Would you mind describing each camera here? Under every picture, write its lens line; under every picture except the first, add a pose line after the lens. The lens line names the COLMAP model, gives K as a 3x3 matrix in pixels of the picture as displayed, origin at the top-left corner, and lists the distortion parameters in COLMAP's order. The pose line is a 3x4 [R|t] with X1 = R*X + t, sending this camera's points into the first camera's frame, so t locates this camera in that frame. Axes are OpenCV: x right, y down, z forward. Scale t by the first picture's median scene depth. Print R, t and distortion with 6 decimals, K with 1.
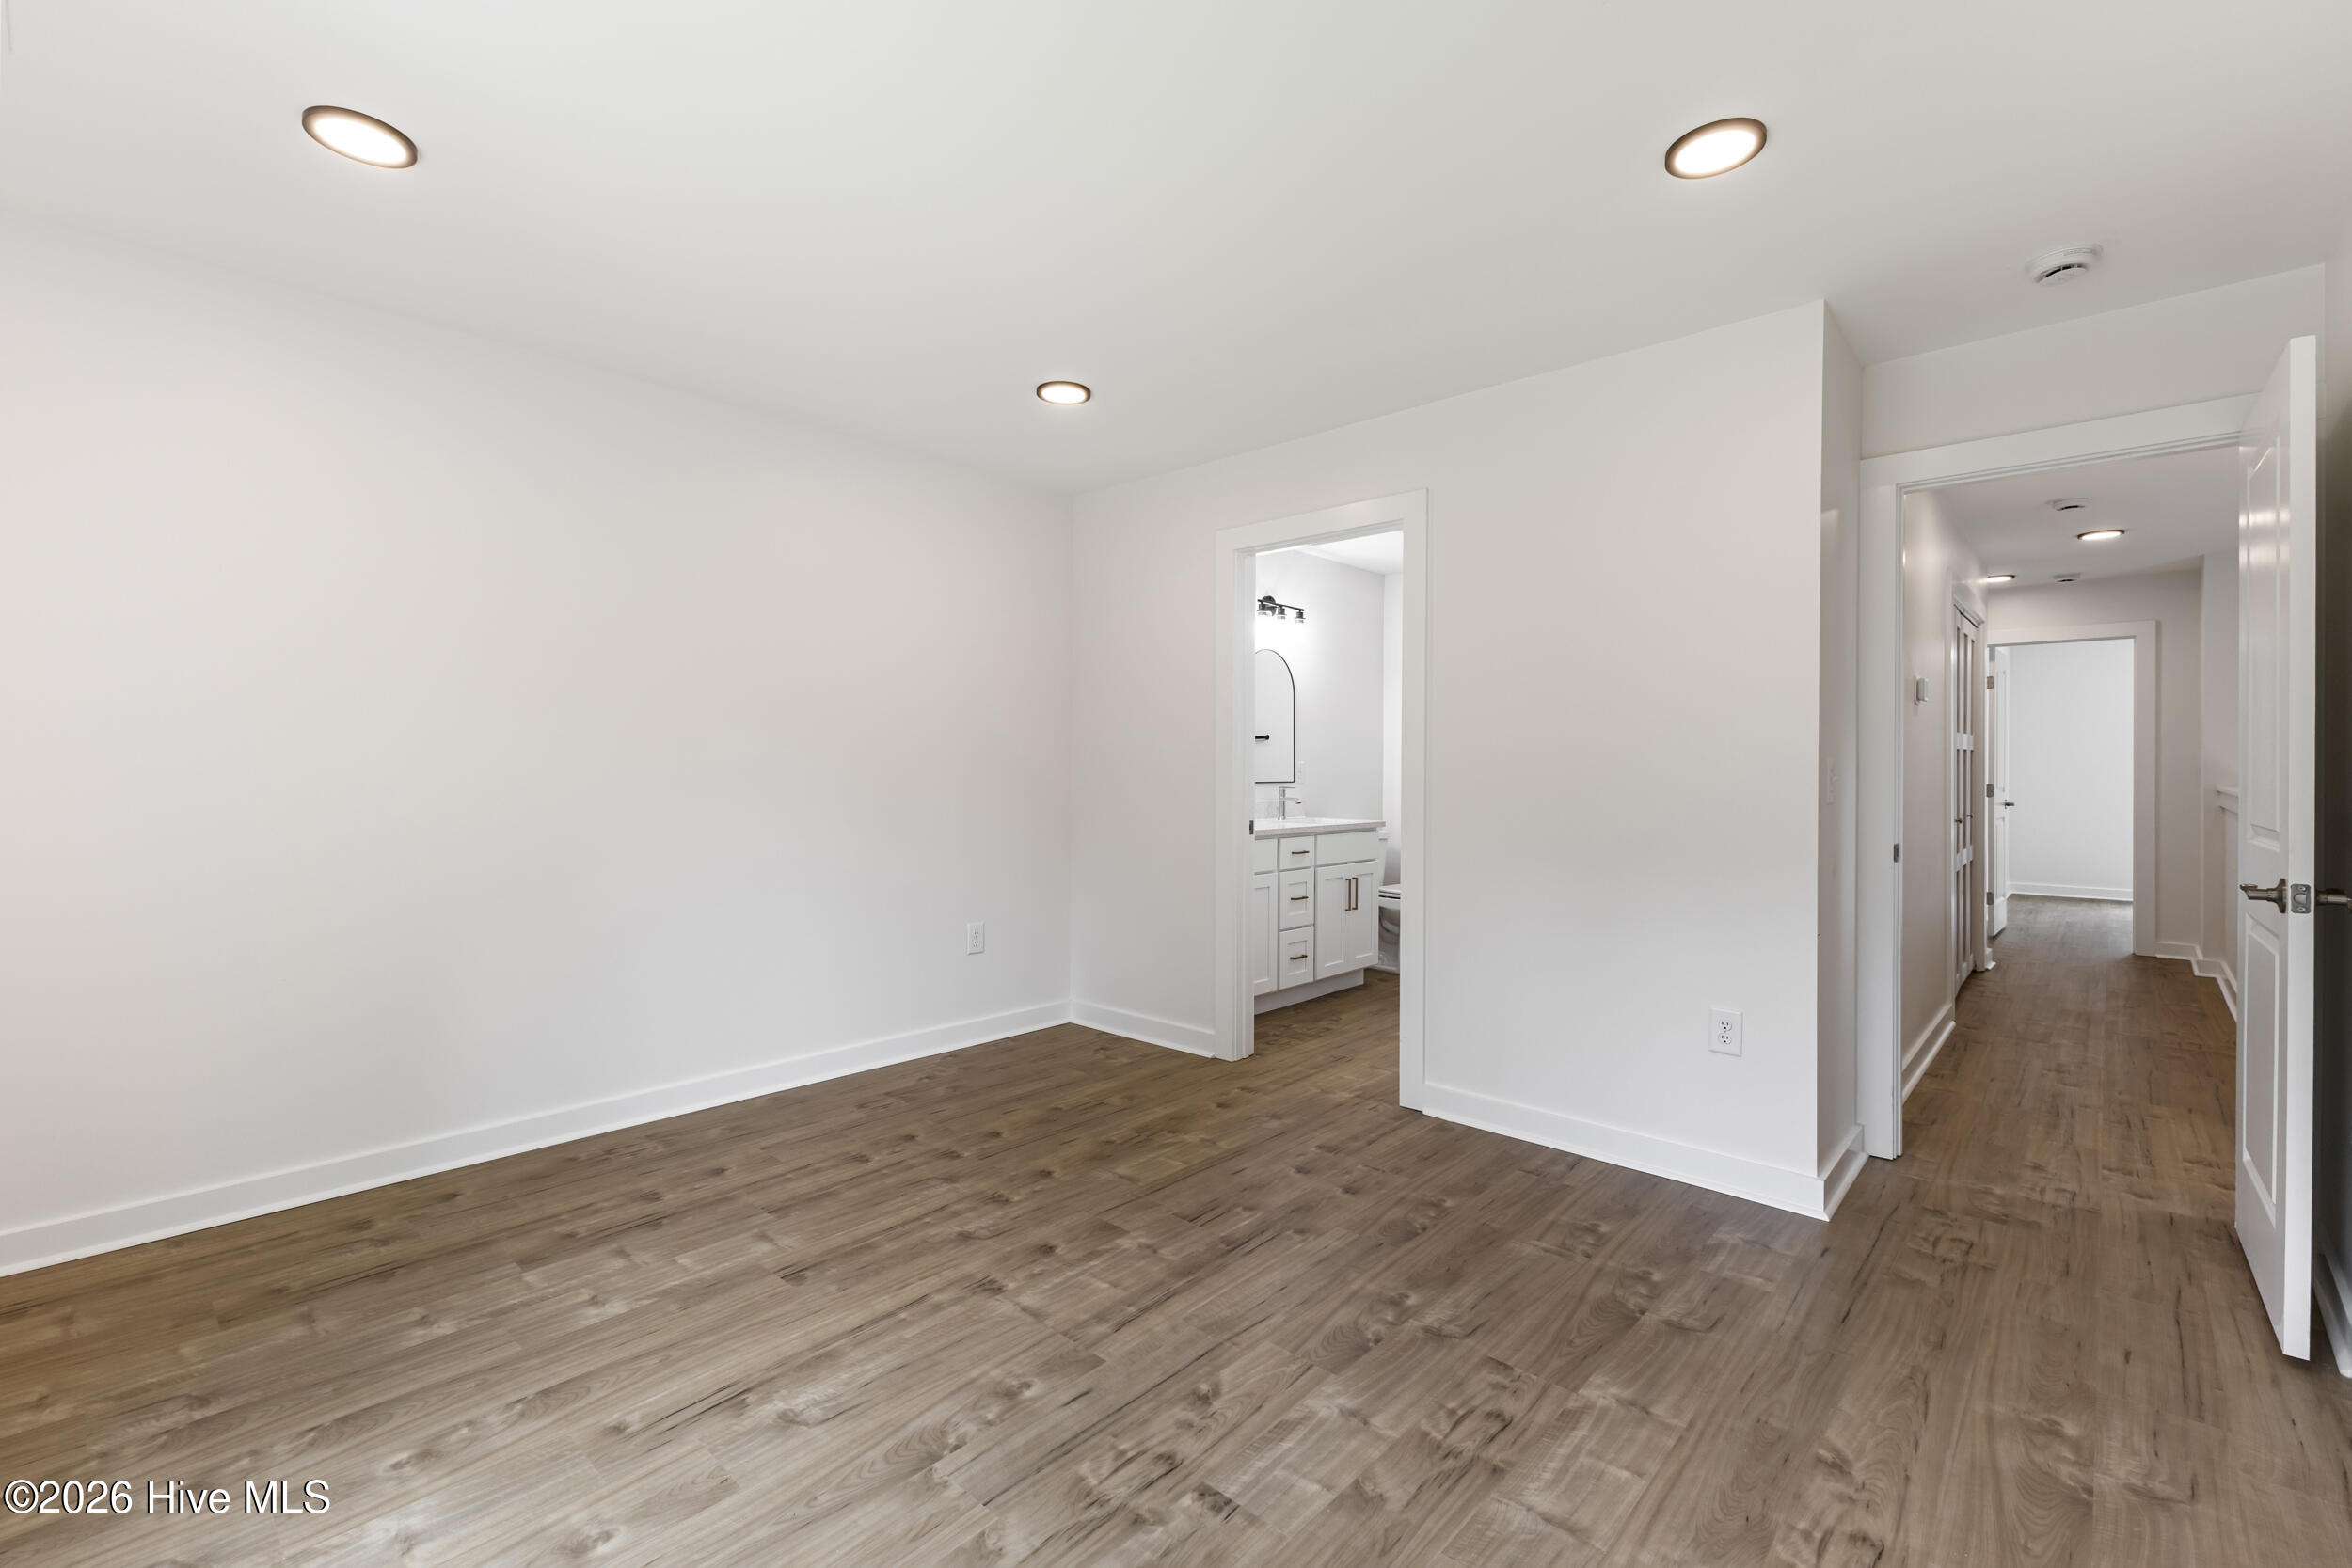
lens RADIAL K [[1016.8, 0, 1181.6], [0, 1016.8, 772.0], [0, 0, 1]] dist [0.005159, -0.000176]
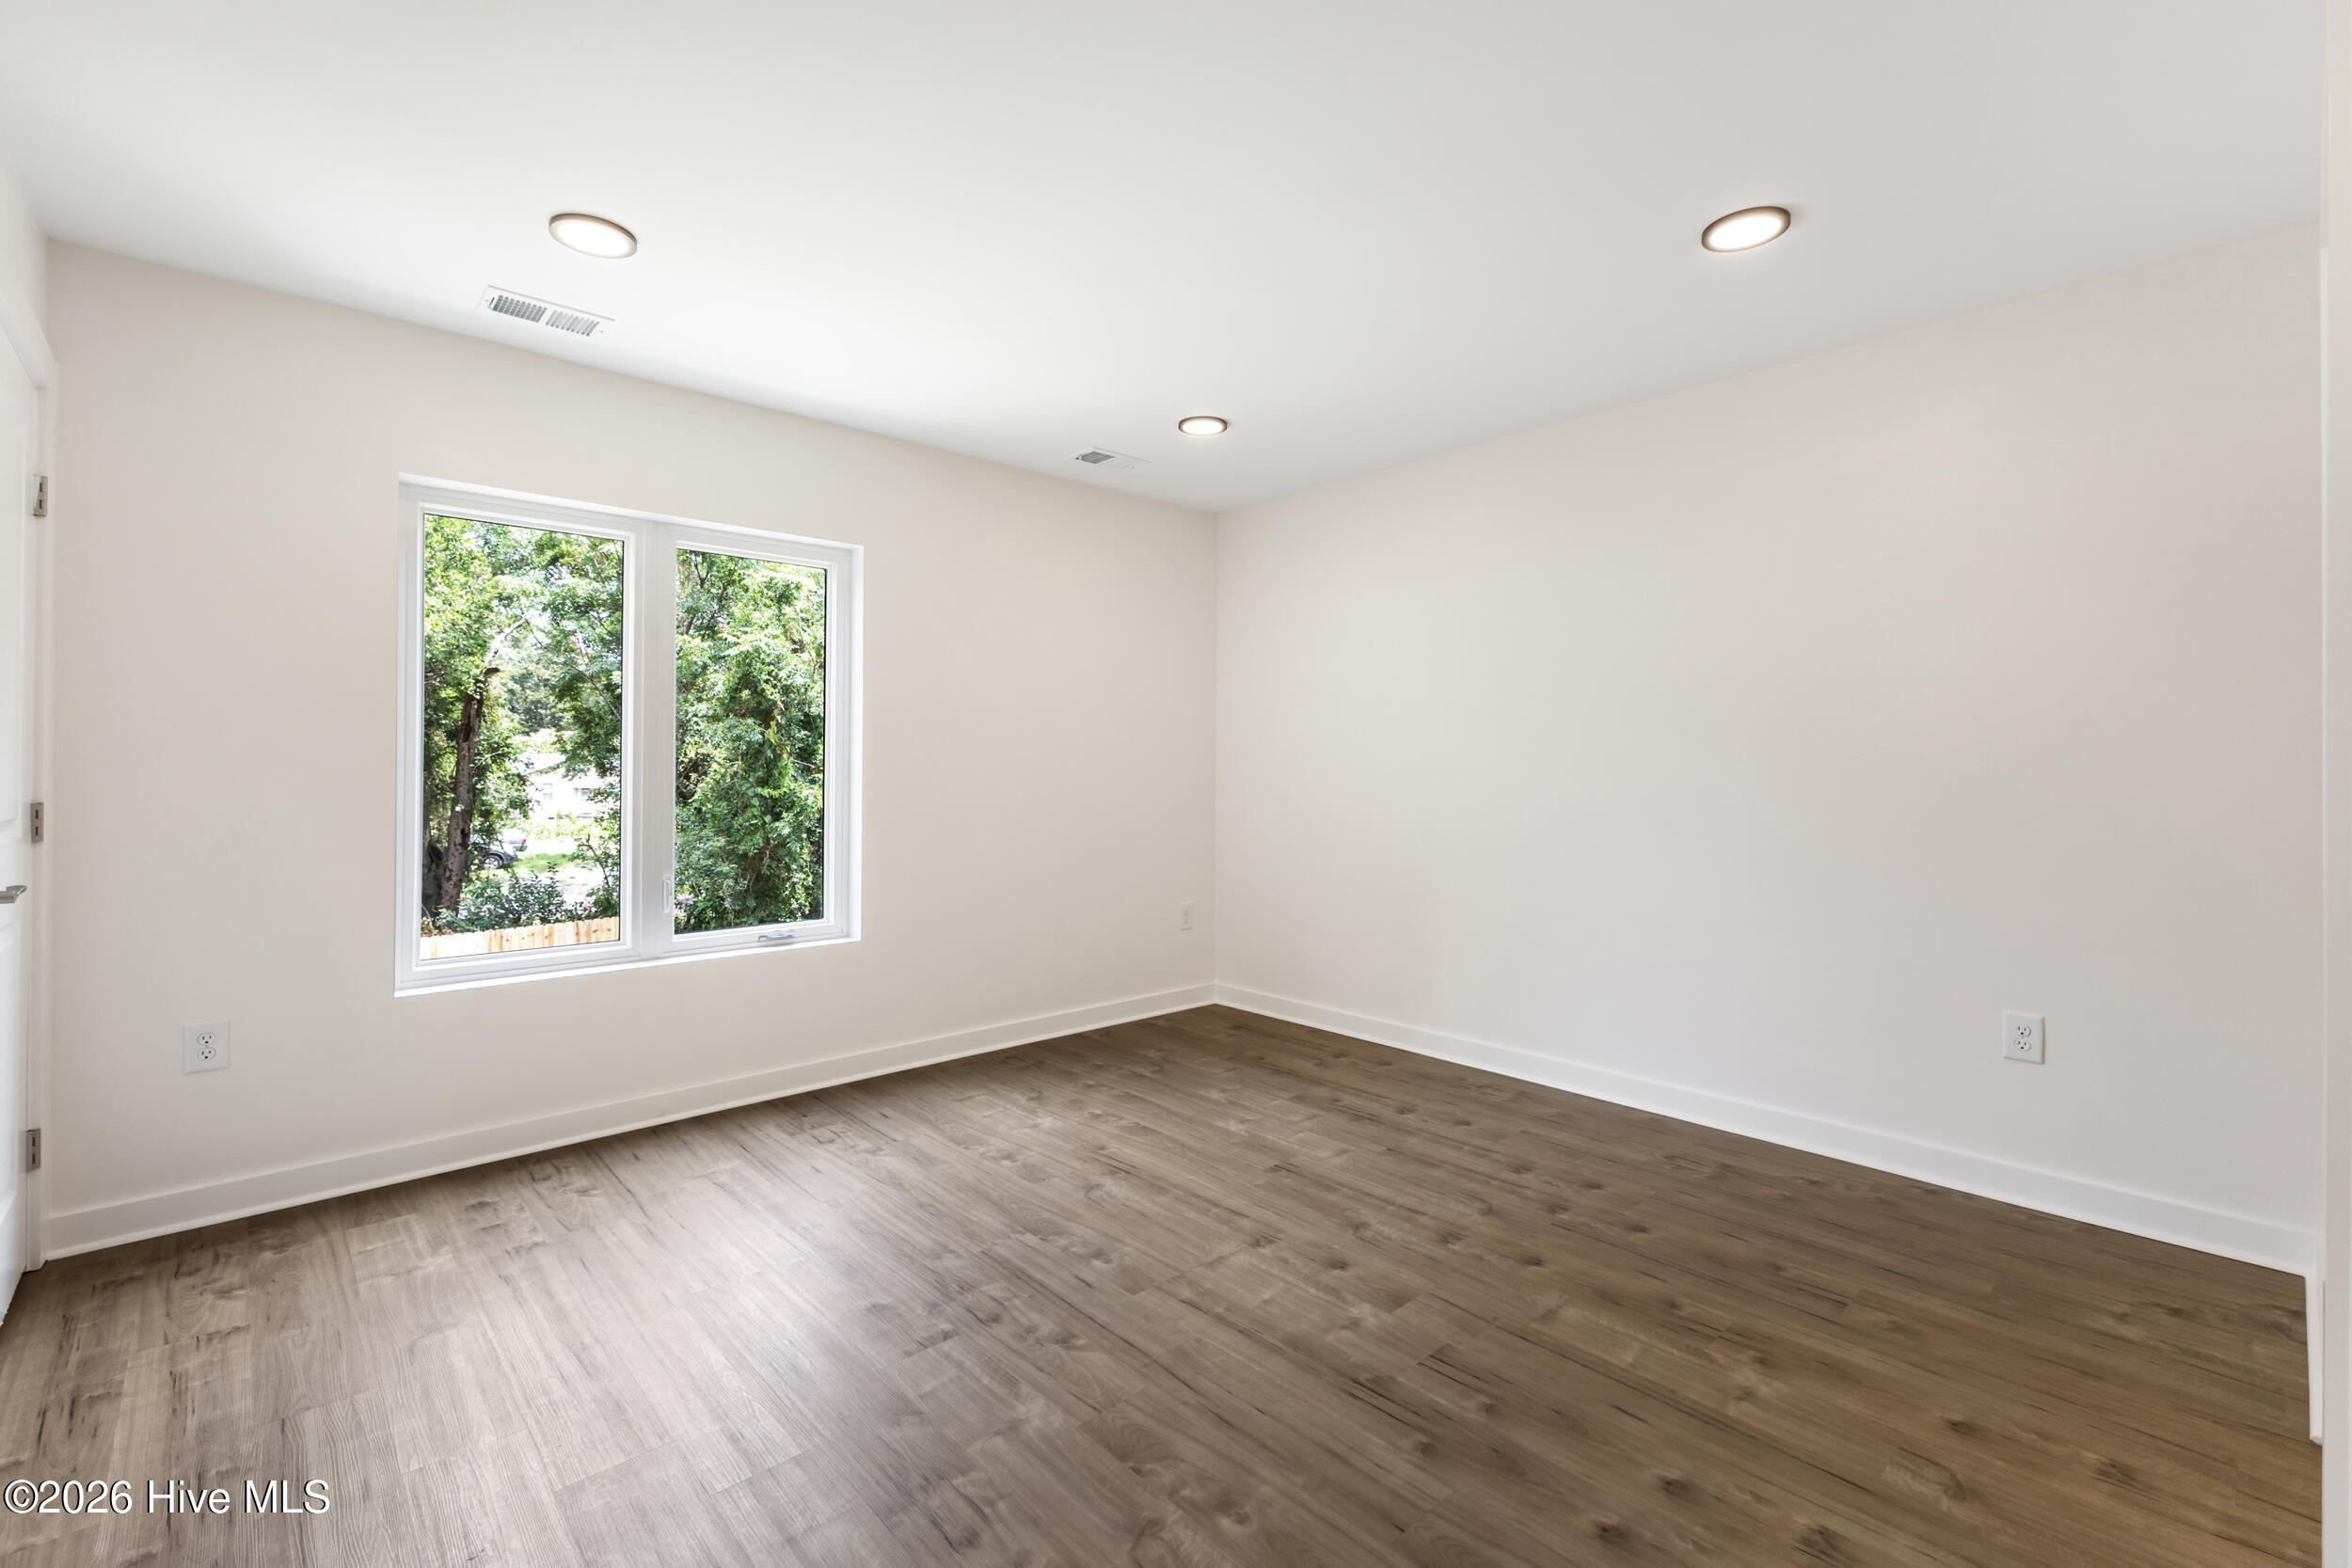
lens RADIAL K [[1016.8, 0, 1176.2], [0, 1016.8, 774.8], [0, 0, 1]] dist [0.005159, -0.000176]
pose [[-0.093085, 0.004243, -0.995649, 0.773212], [-0.005824, 0.999971, 0.004806, -0.002324], [0.995641, 0.006246, -0.093057, 0.853299]]
